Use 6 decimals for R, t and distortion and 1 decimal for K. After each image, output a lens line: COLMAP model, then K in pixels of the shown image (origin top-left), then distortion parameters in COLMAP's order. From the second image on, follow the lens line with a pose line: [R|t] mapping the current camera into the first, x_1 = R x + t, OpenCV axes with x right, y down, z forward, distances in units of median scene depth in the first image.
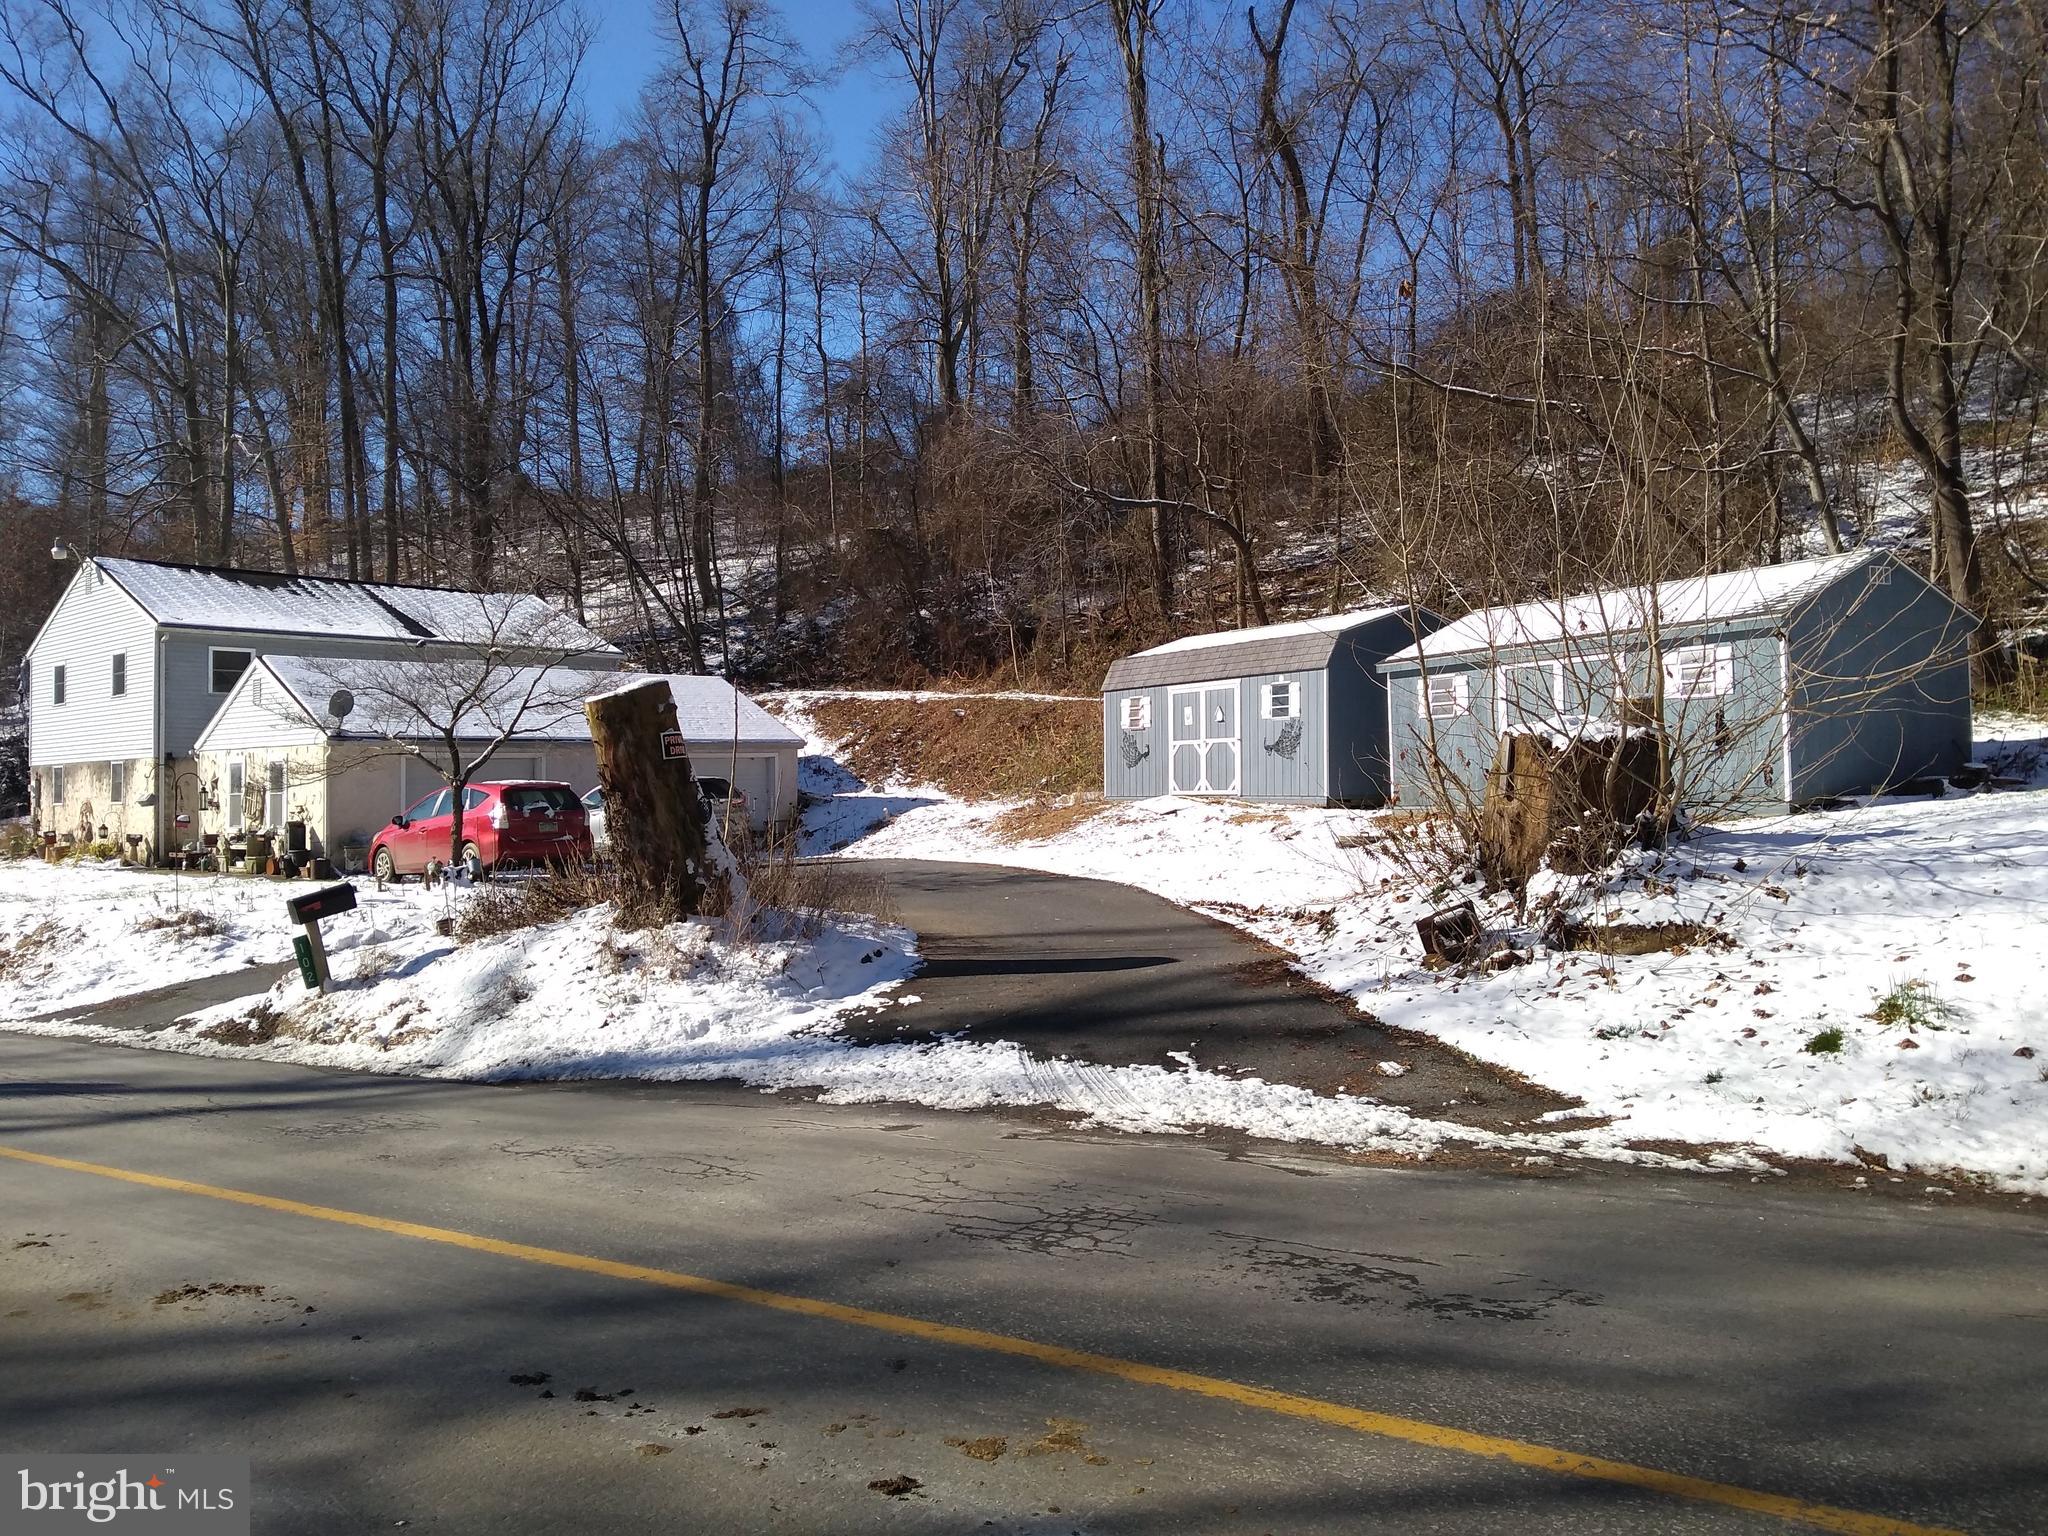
lens RADIAL K [[1575.2, 0, 1025.6], [0, 1575.2, 769.1], [0, 0, 1]] dist [0.012283, -0.000489]
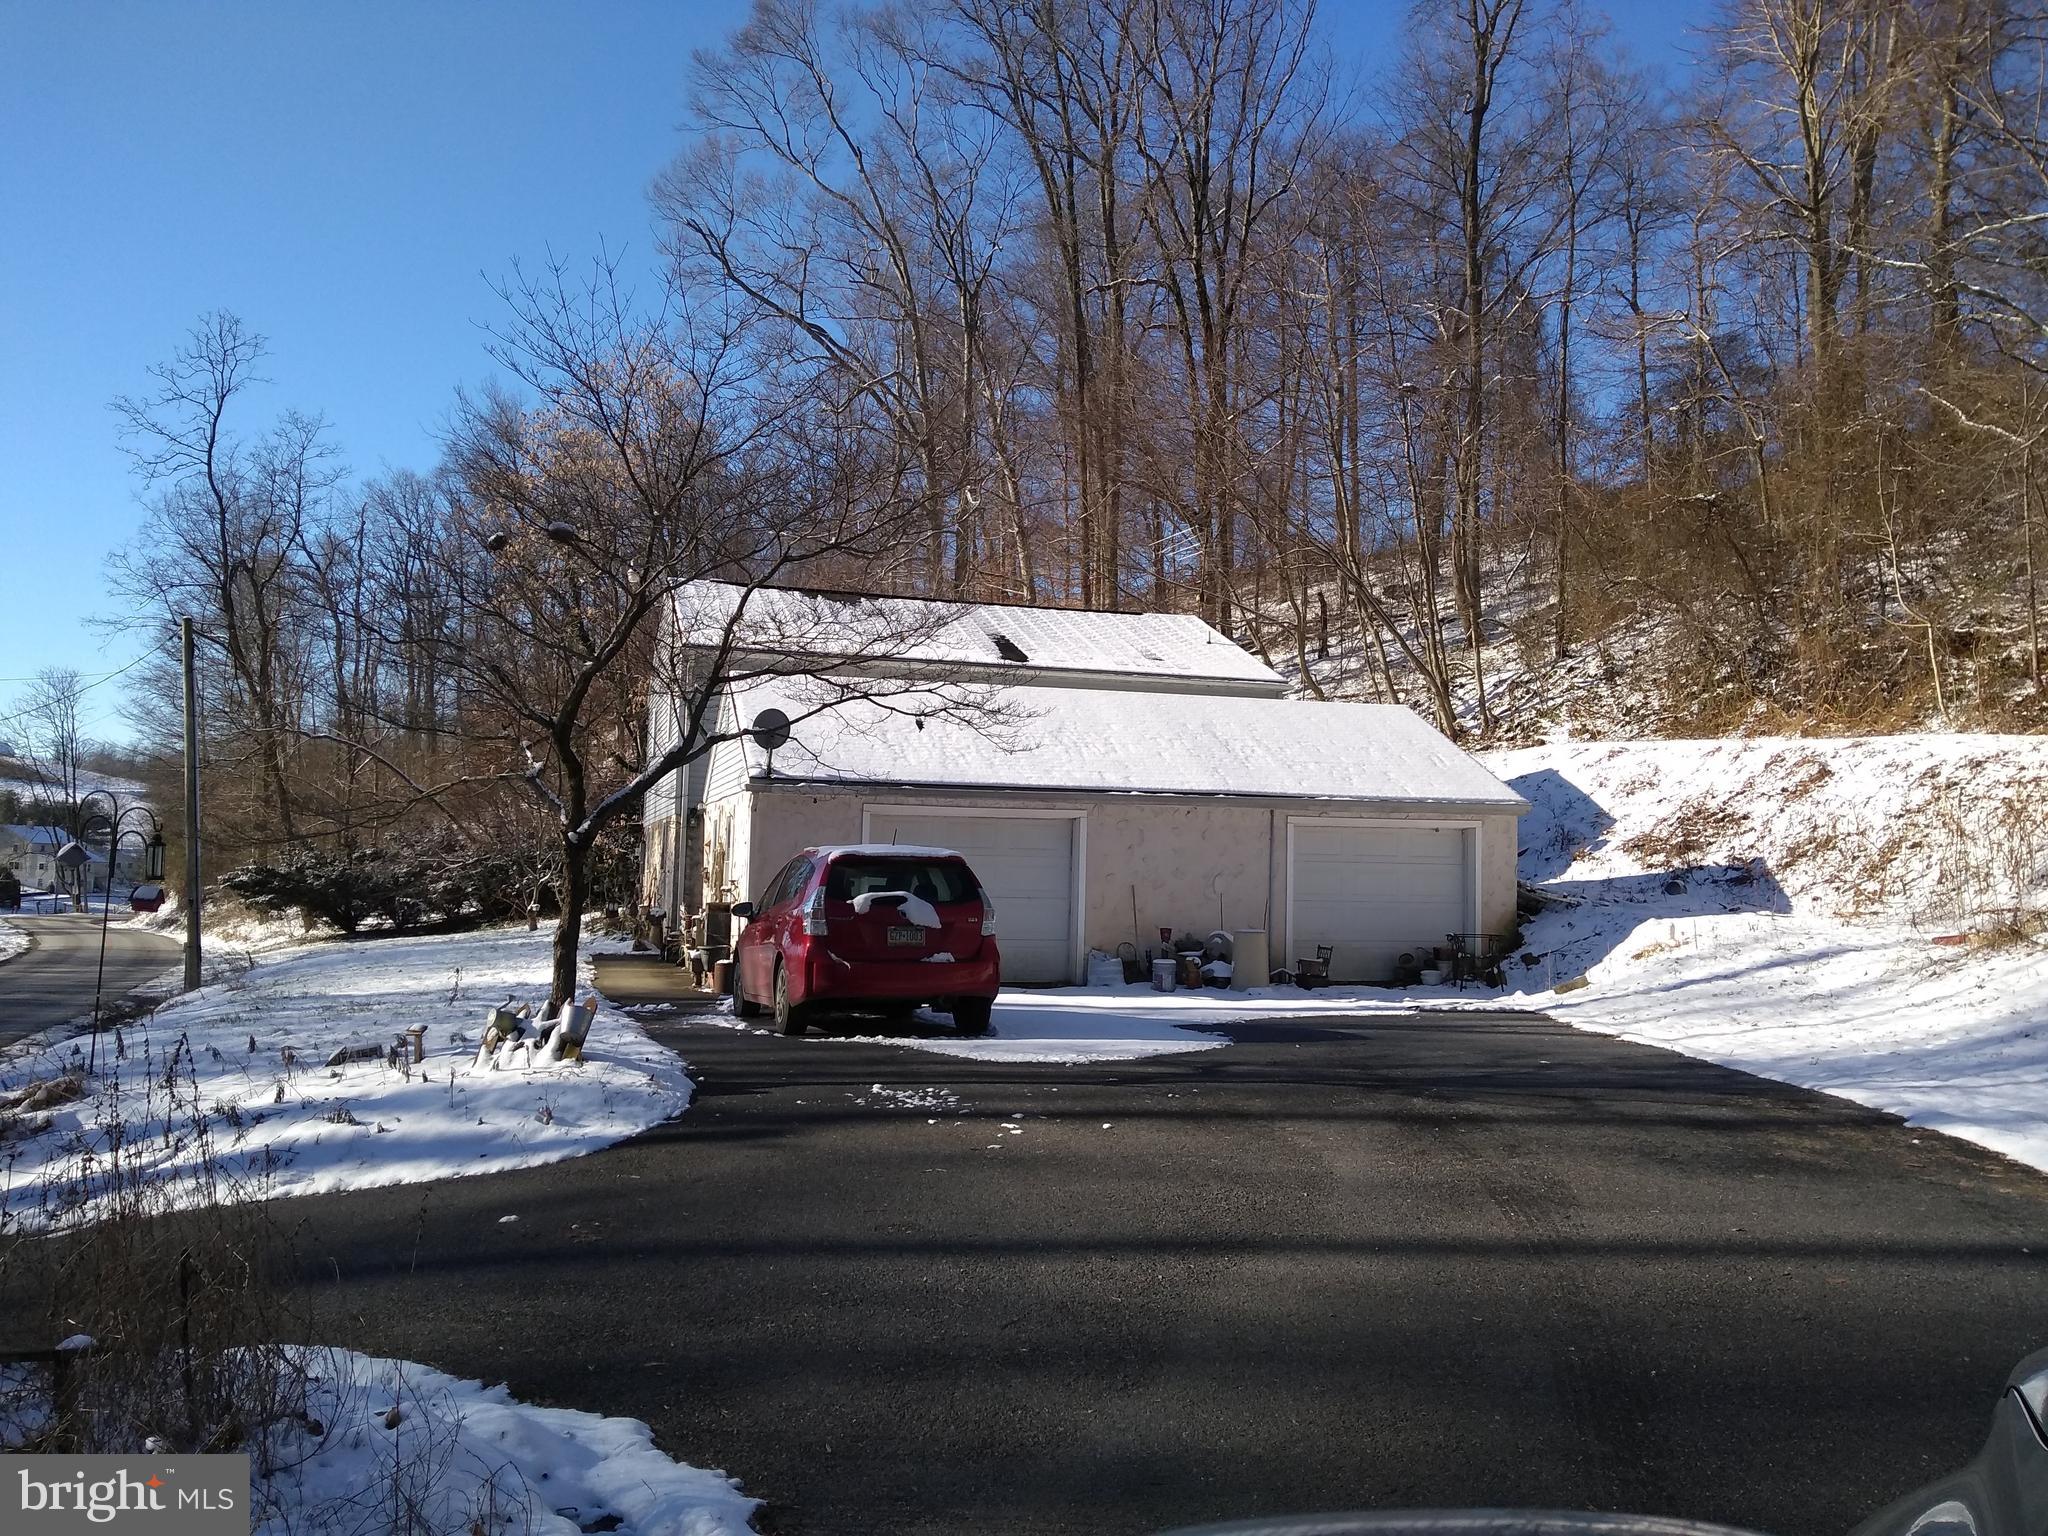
lens RADIAL K [[1575.2, 0, 1027.2], [0, 1575.2, 767.1], [0, 0, 1]] dist [0.012283, -0.000489]
pose [[0.862940, -0.004687, -0.505285, -0.000411], [-0.026284, 0.998187, -0.054148, 0.005427], [0.504622, 0.060007, 0.861252, 0.378699]]
